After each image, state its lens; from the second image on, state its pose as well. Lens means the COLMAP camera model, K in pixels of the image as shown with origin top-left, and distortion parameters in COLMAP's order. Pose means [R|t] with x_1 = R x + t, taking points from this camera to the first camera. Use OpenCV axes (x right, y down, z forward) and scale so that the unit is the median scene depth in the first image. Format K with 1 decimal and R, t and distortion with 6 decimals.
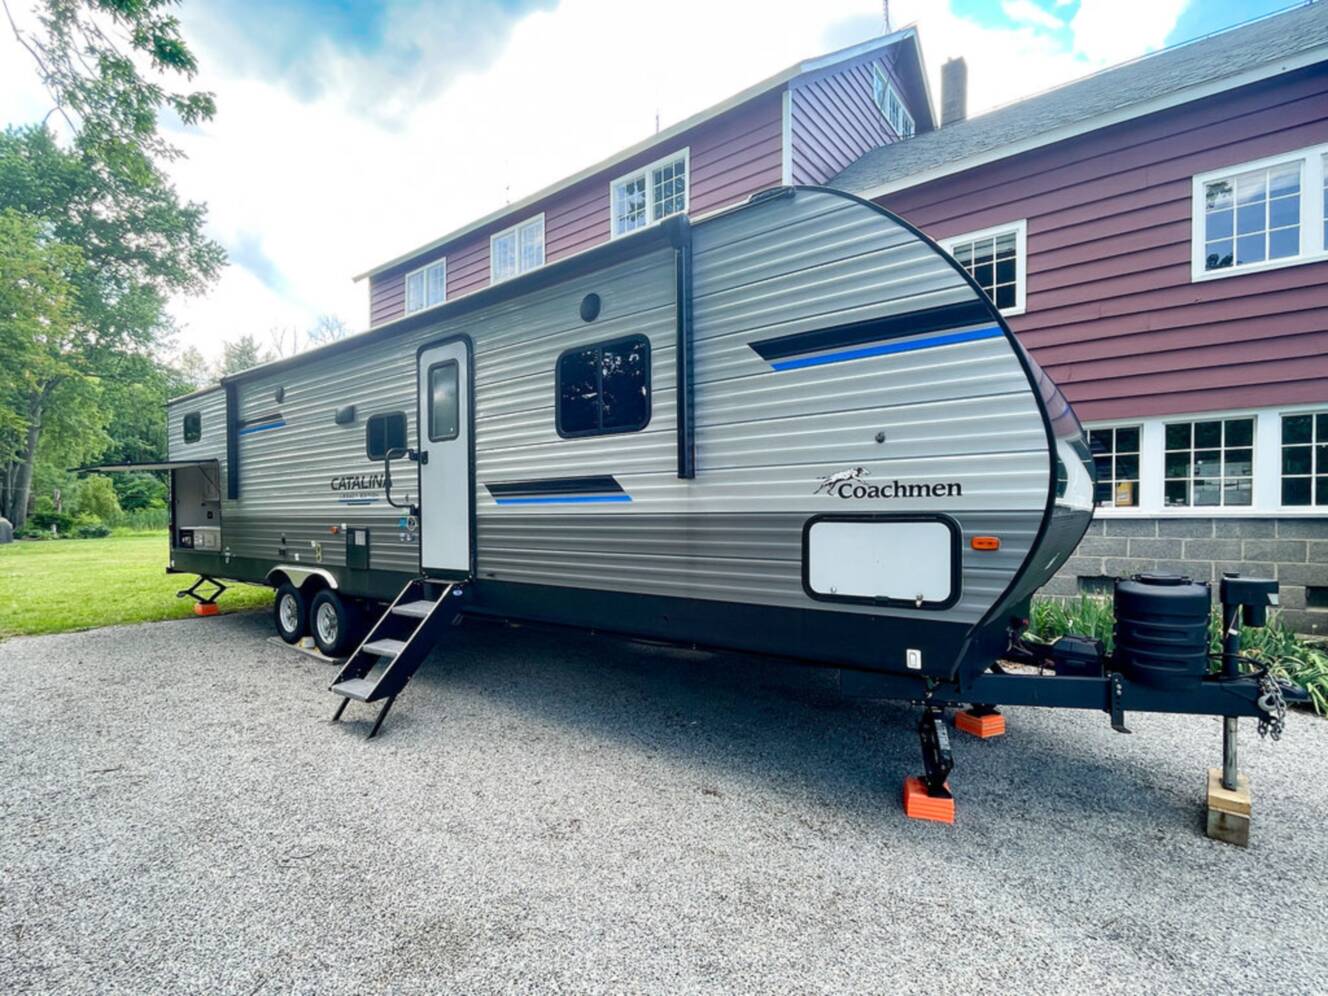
lens RADIAL K [[654.3, 0, 615.8], [0, 654.3, 524.0], [0, 0, 1]] dist [-0.002825, 0.000087]
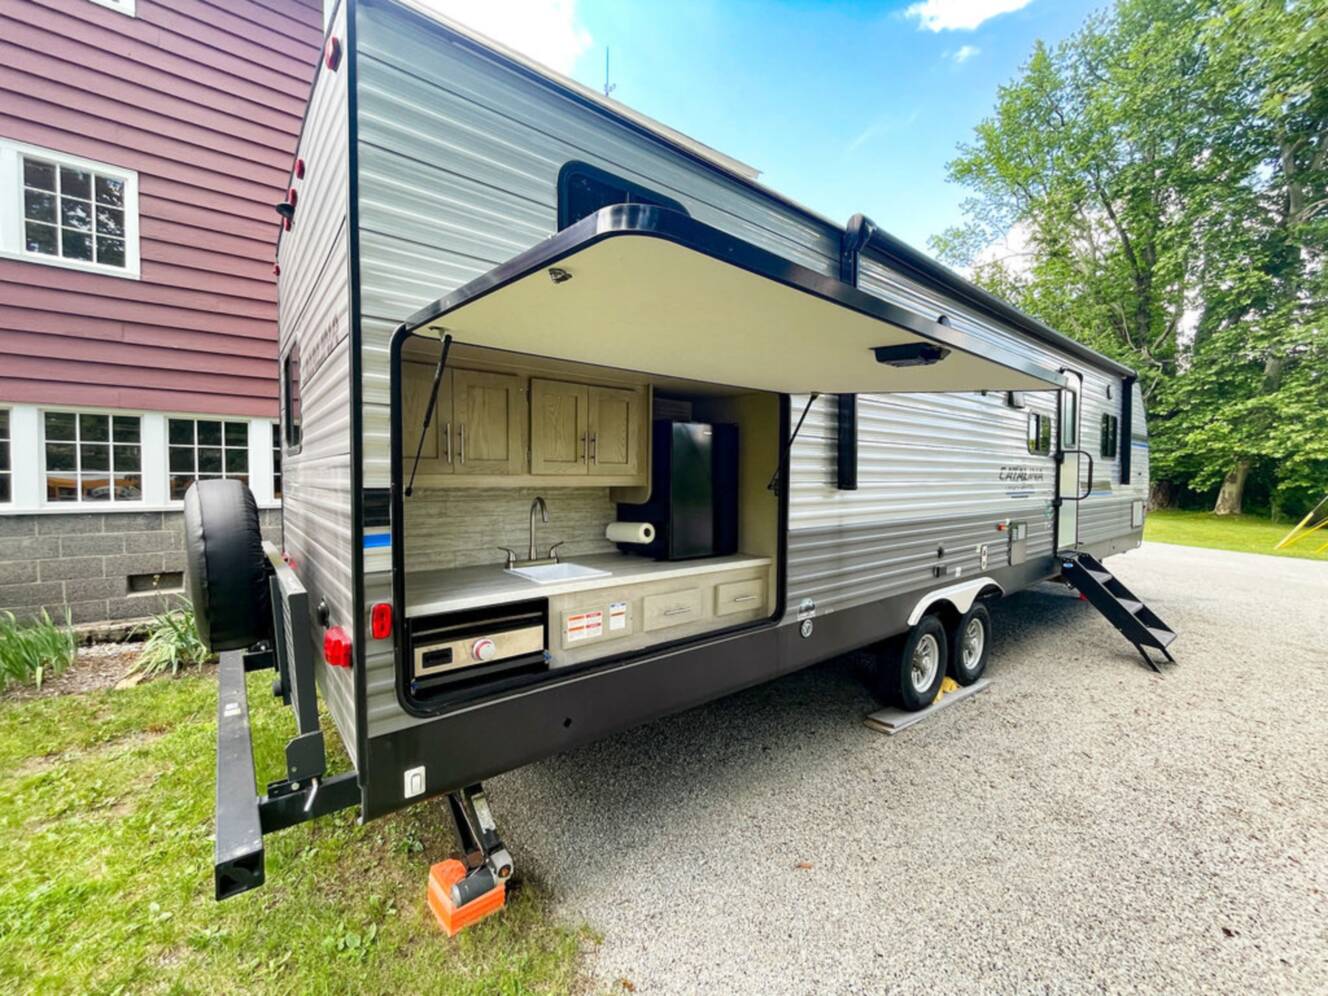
lens RADIAL K [[540.9, 0, 664.8], [0, 540.9, 497.2], [0, 0, 1]] dist [-0.001439, -0.000761]
pose [[0.197958, -0.027771, 0.979817, -1.706561], [0.010285, 0.999602, 0.026253, -0.075240], [-0.980156, 0.004880, 0.198165, 1.813159]]
